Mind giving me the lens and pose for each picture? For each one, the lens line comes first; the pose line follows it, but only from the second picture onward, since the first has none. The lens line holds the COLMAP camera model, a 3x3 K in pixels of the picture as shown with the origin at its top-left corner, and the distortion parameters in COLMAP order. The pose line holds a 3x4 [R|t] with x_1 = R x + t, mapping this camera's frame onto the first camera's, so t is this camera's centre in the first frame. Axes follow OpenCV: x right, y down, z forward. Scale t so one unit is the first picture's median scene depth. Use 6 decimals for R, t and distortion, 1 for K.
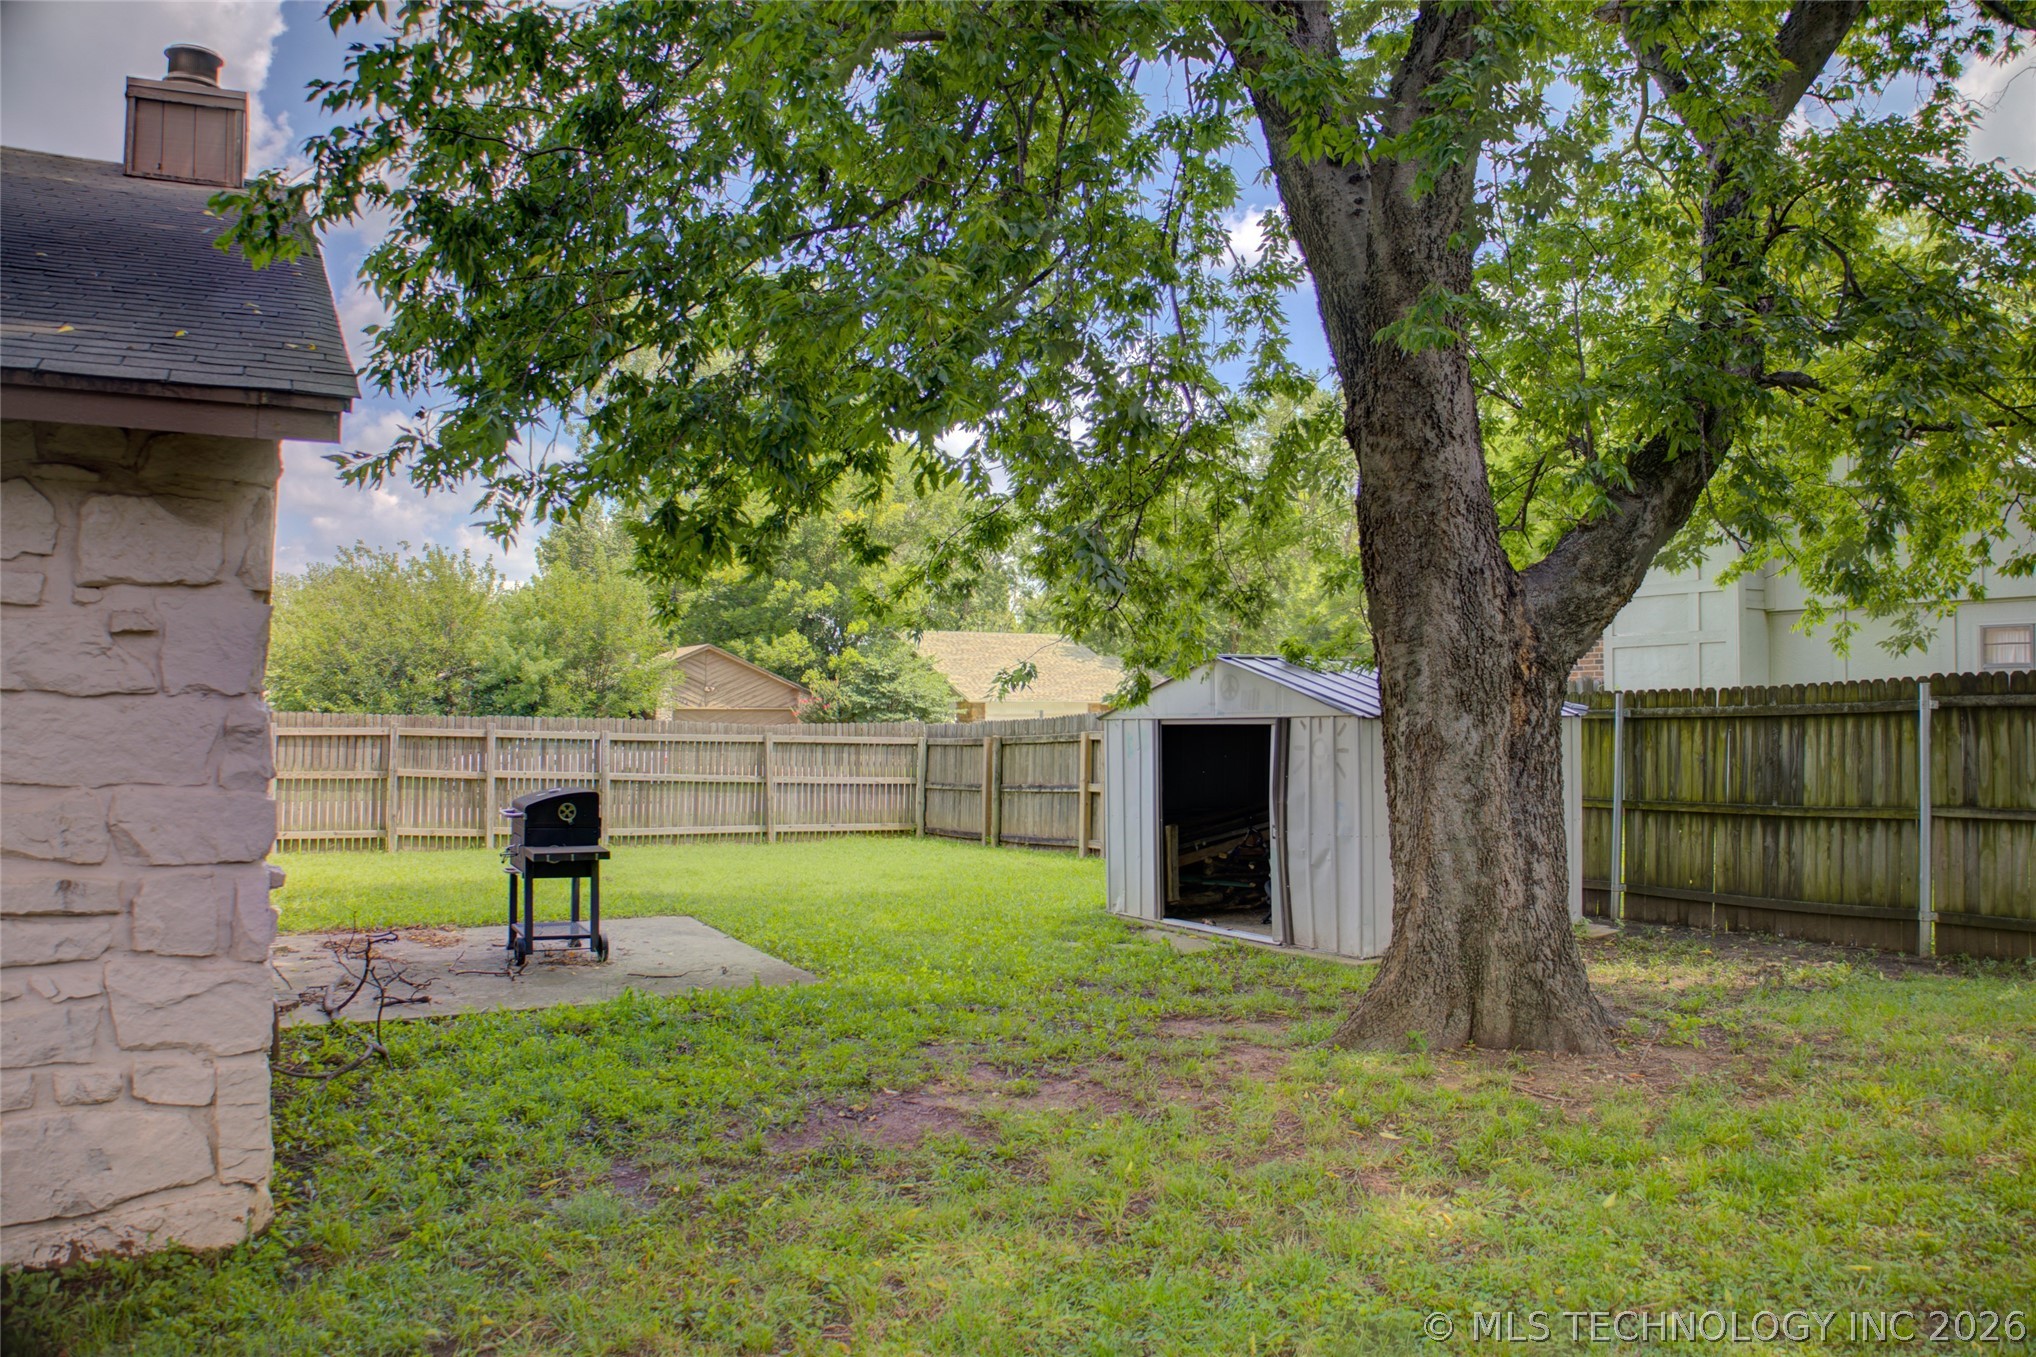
lens RADIAL K [[1415.6, 0, 1020.1], [0, 1415.6, 667.6], [0, 0, 1]] dist [-0.171338, 0.095778]
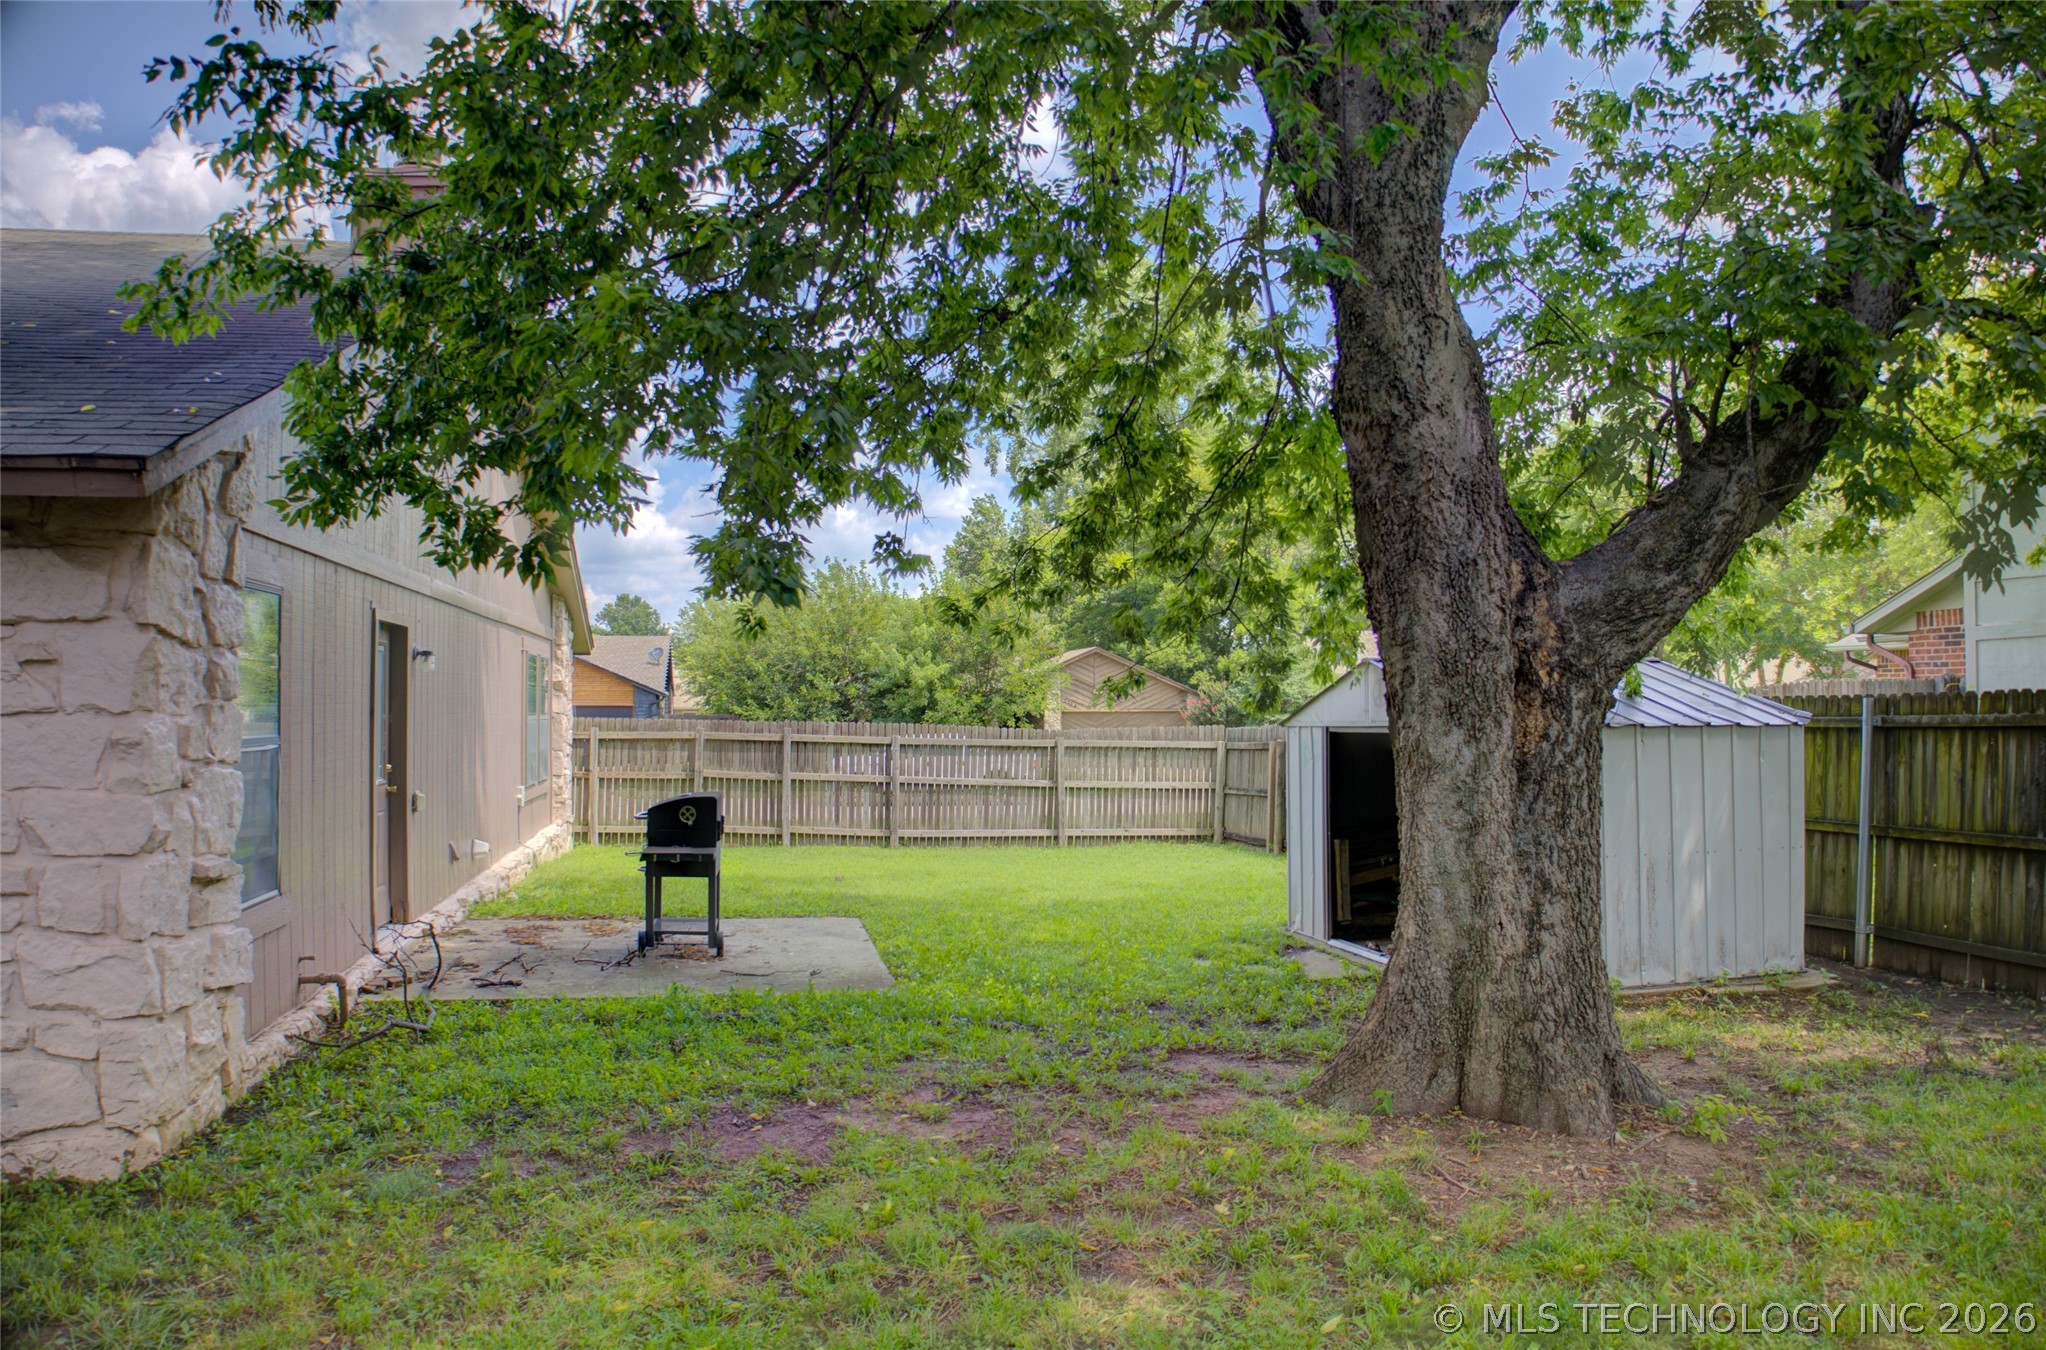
lens RADIAL K [[1404.5, 0, 1023.0], [0, 1404.5, 675.0], [0, 0, 1]] dist [-0.157050, 0.077202]
pose [[0.946391, -0.008720, -0.322904, 0.309470], [0.010366, 0.999941, 0.003380, -0.004936], [0.322856, -0.006546, 0.946426, 0.091929]]
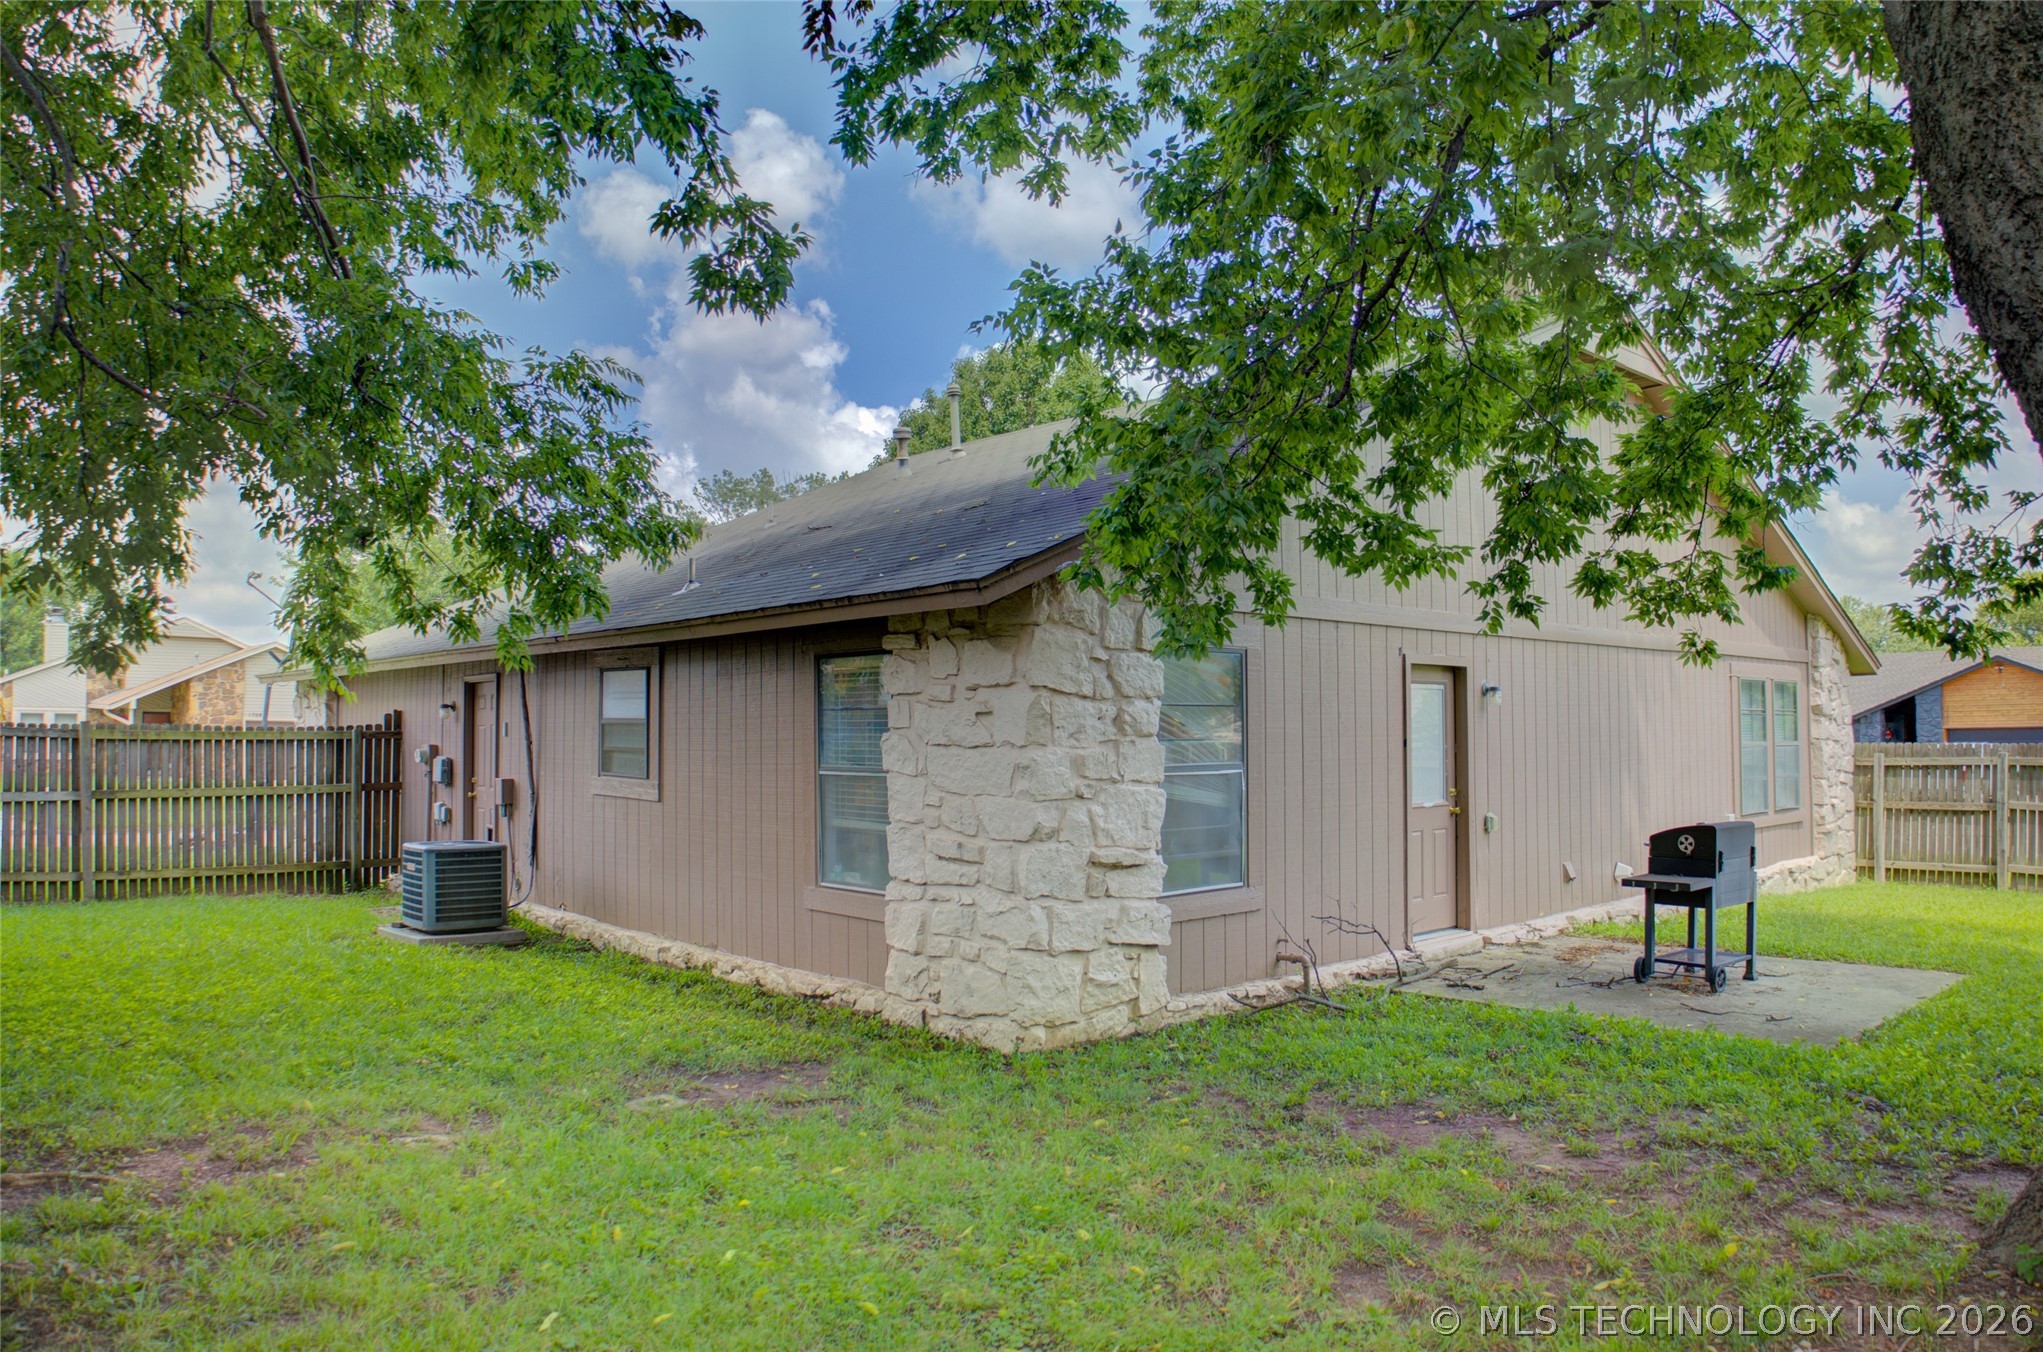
lens RADIAL K [[1428.3, 0, 1021.5], [0, 1428.3, 676.0], [0, 0, 1]] dist [-0.116933, -0.000327]
pose [[0.179868, -0.046945, -0.982570, 0.730301], [0.035868, 0.998509, -0.041141, 0.003478], [0.983037, -0.027843, 0.181284, 0.383959]]
